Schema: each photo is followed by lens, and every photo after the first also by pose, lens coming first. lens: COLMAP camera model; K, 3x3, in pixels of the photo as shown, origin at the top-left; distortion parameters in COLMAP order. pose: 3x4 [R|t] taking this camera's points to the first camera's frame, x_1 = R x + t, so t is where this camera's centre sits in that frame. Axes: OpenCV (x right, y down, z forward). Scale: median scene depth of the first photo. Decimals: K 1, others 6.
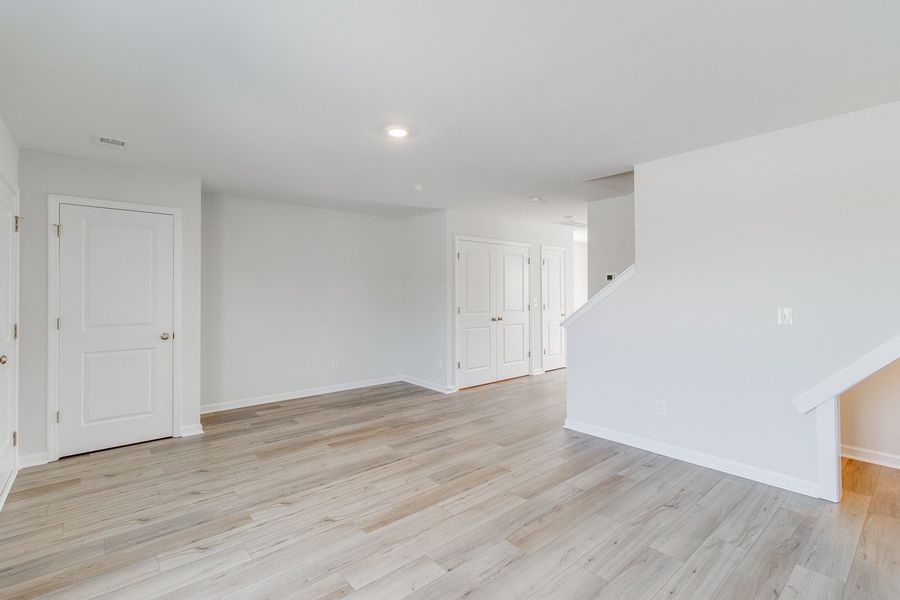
lens RADIAL K [[417.9, 0, 447.3], [0, 417.9, 291.2], [0, 0, 1]] dist [-0.000385, -0.000230]
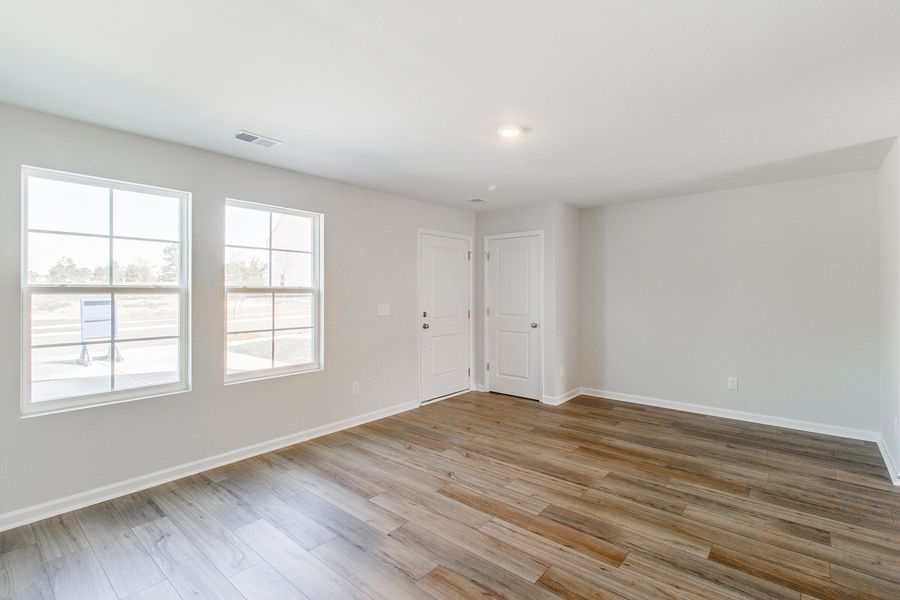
lens RADIAL K [[417.9, 0, 447.3], [0, 417.9, 291.2], [0, 0, 1]] dist [-0.000385, -0.000230]
pose [[0.143729, -0.003922, -0.989609, 0.747290], [0.005318, 0.999981, -0.003190, 0.006210], [0.989603, -0.004804, 0.143747, 0.645407]]
